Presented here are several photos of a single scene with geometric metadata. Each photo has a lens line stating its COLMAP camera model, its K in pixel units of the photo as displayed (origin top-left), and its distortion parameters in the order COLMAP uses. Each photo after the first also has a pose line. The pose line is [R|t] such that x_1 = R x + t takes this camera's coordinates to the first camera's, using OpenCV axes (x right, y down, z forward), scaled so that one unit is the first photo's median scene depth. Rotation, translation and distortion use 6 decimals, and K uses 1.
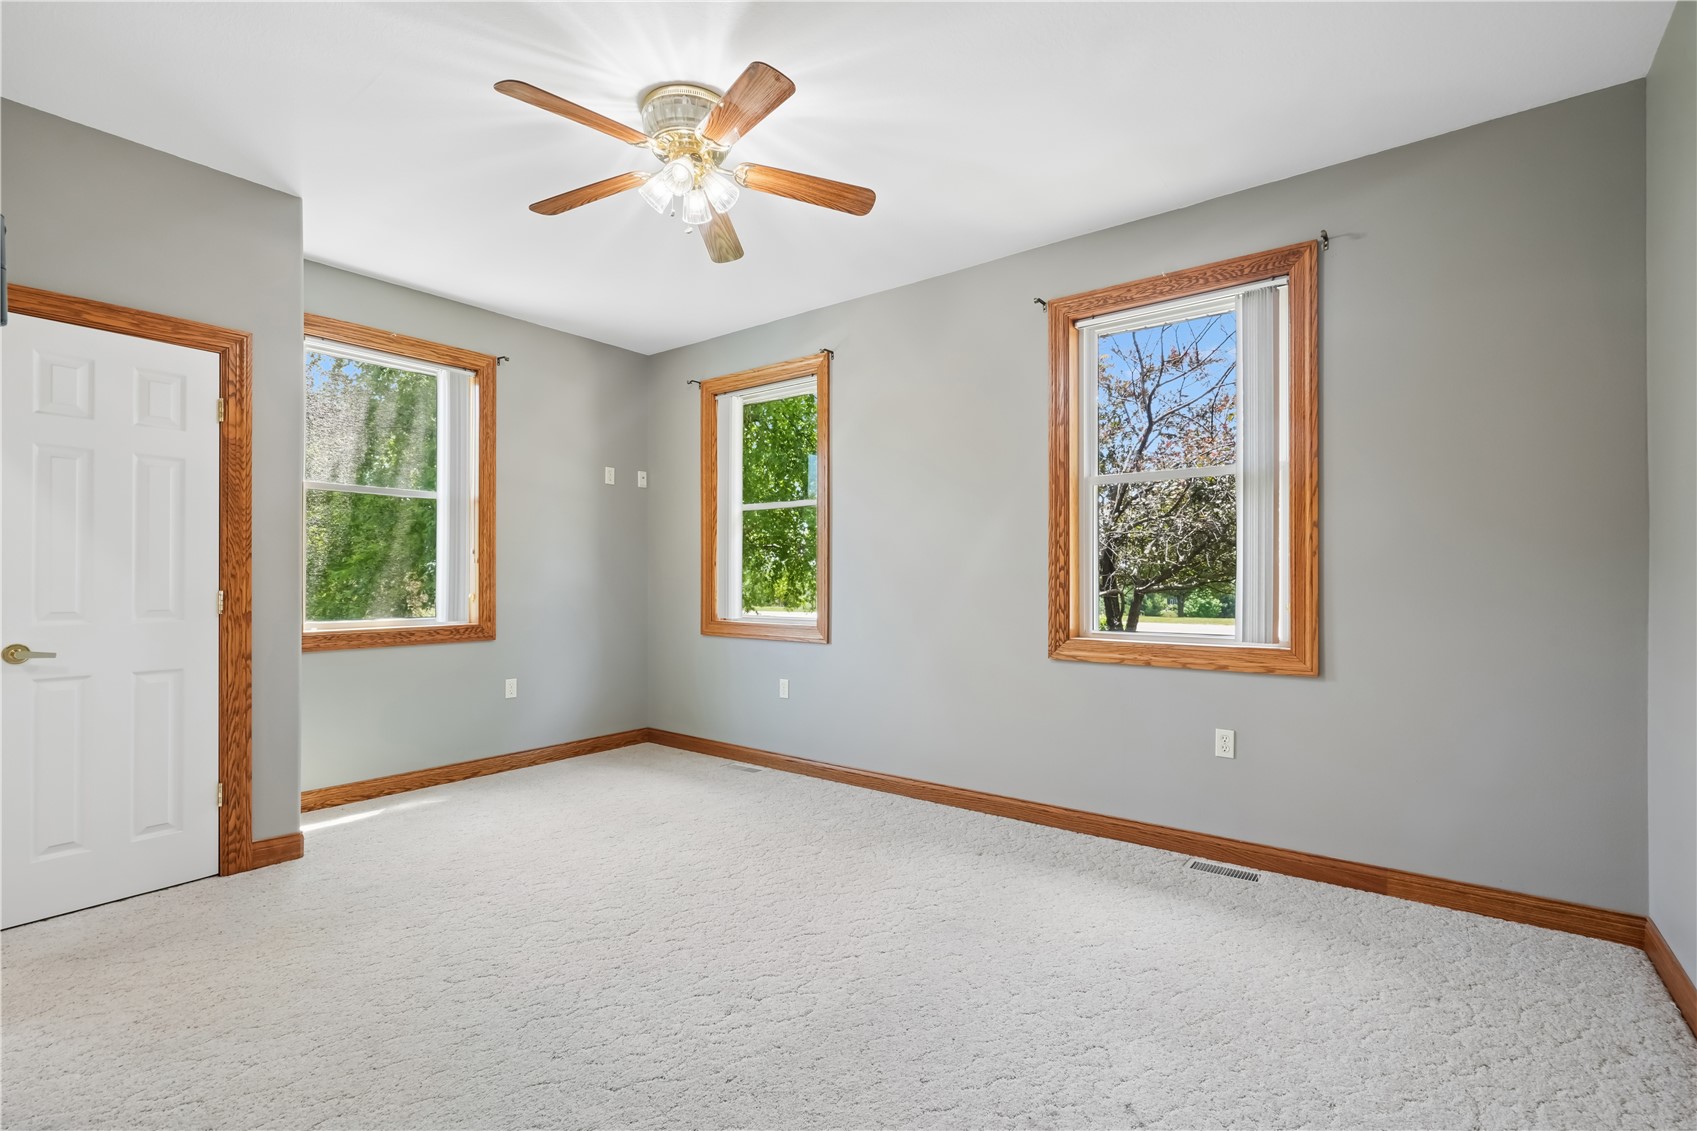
lens RADIAL K [[771.5, 0, 859.0], [0, 771.5, 572.7], [0, 0, 1]] dist [-0.005067, 0.000396]
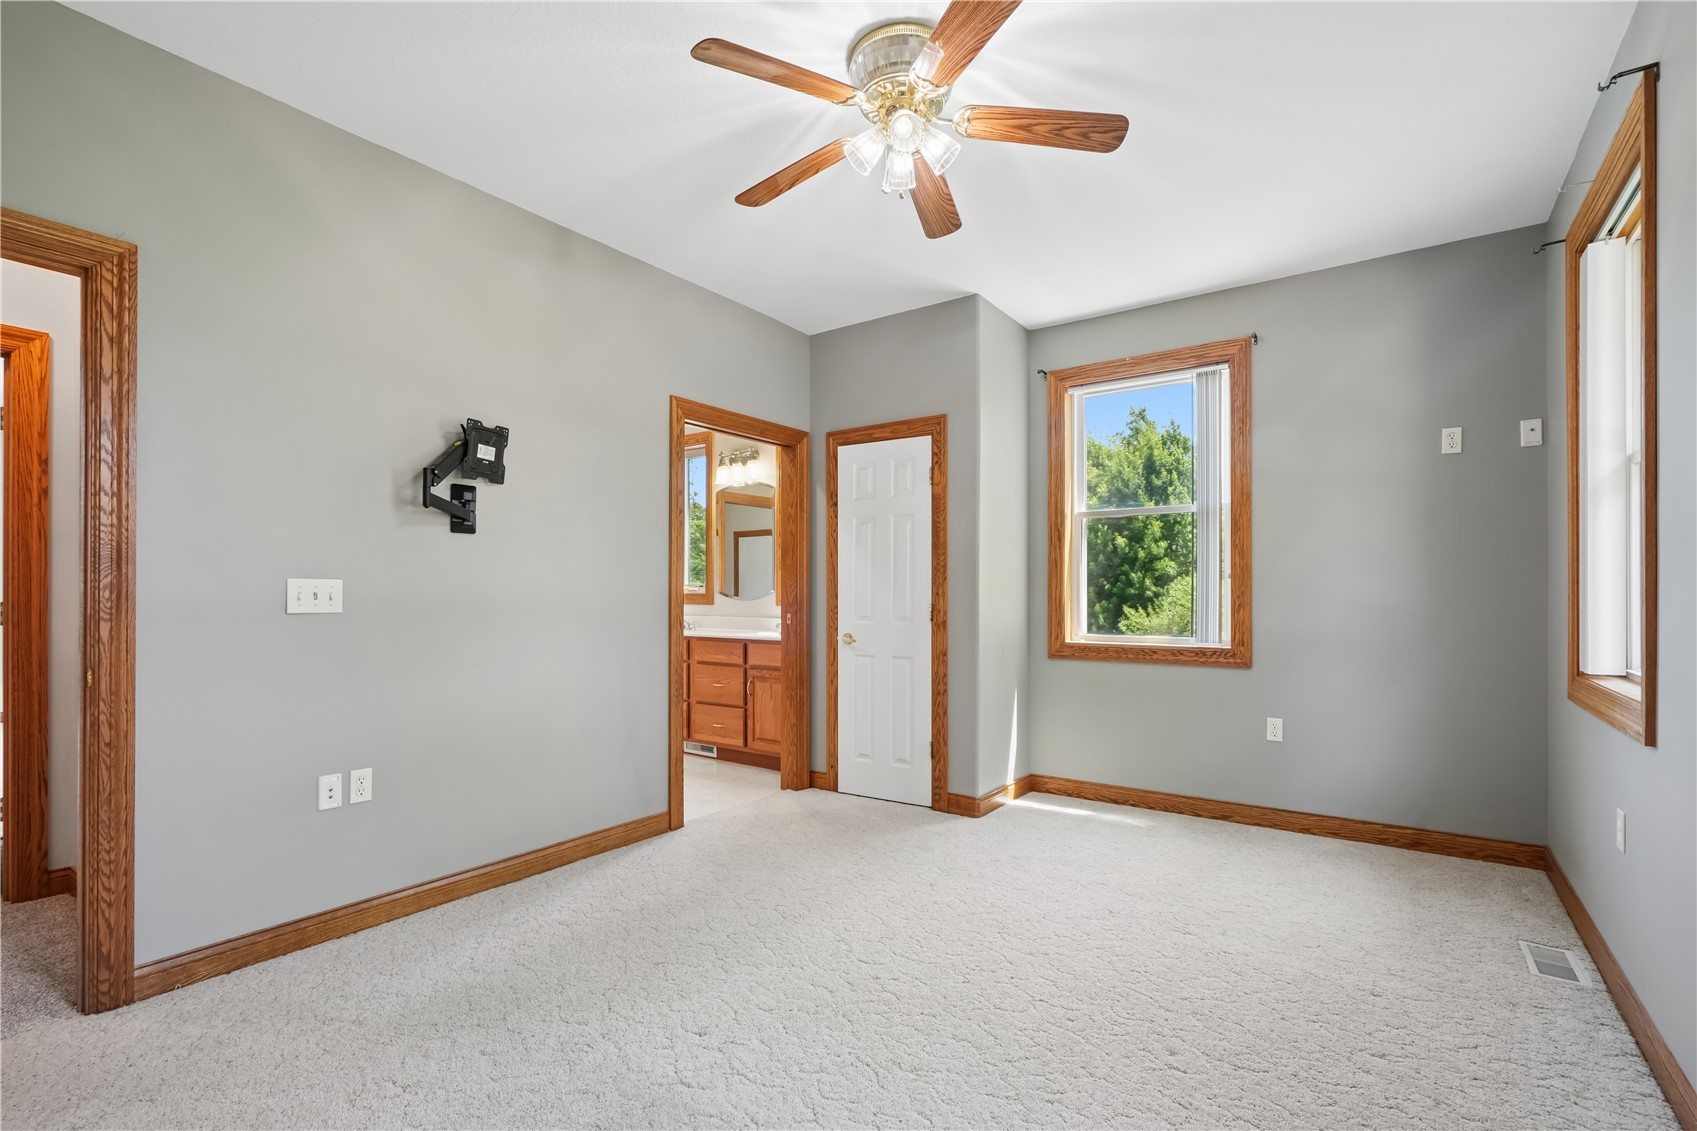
lens RADIAL K [[771.5, 0, 829.0], [0, 771.5, 591.3], [0, 0, 1]] dist [-0.005067, 0.000396]
pose [[0.012384, -0.006252, -0.999904, 0.429780], [0.006164, 0.999962, -0.006176, 0.005118], [0.999904, -0.006087, 0.012422, 0.601484]]
